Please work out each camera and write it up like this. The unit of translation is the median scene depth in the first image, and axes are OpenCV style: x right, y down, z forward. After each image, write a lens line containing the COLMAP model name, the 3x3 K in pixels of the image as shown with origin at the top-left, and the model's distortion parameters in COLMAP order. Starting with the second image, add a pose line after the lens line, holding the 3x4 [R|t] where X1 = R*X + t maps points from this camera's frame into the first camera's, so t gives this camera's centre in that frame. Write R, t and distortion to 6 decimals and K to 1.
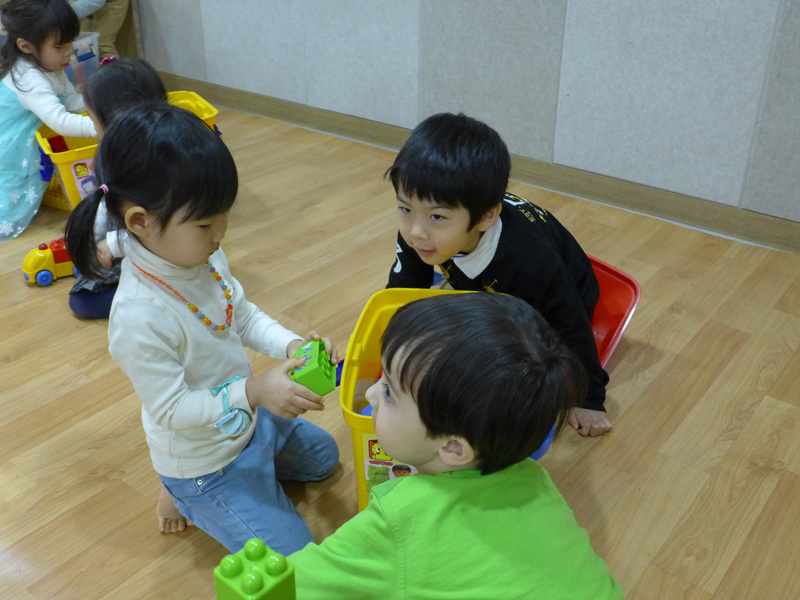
lens RADIAL K [[862.6, 0, 400.0], [0, 862.6, 300.0], [0, 0, 1]] dist [-0.016195, -0.041447]
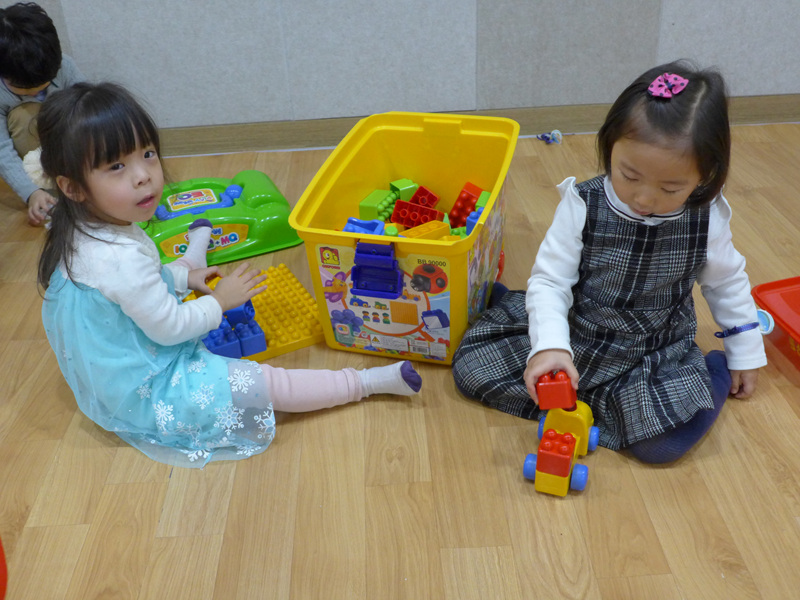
lens RADIAL K [[862.6, 0, 400.0], [0, 862.6, 300.0], [0, 0, 1]] dist [-0.016195, -0.041447]
pose [[0.736133, -0.379339, 0.560544, -0.596000], [0.347754, 0.922486, 0.167591, -0.200456], [-0.580668, 0.071563, 0.810989, 0.399769]]
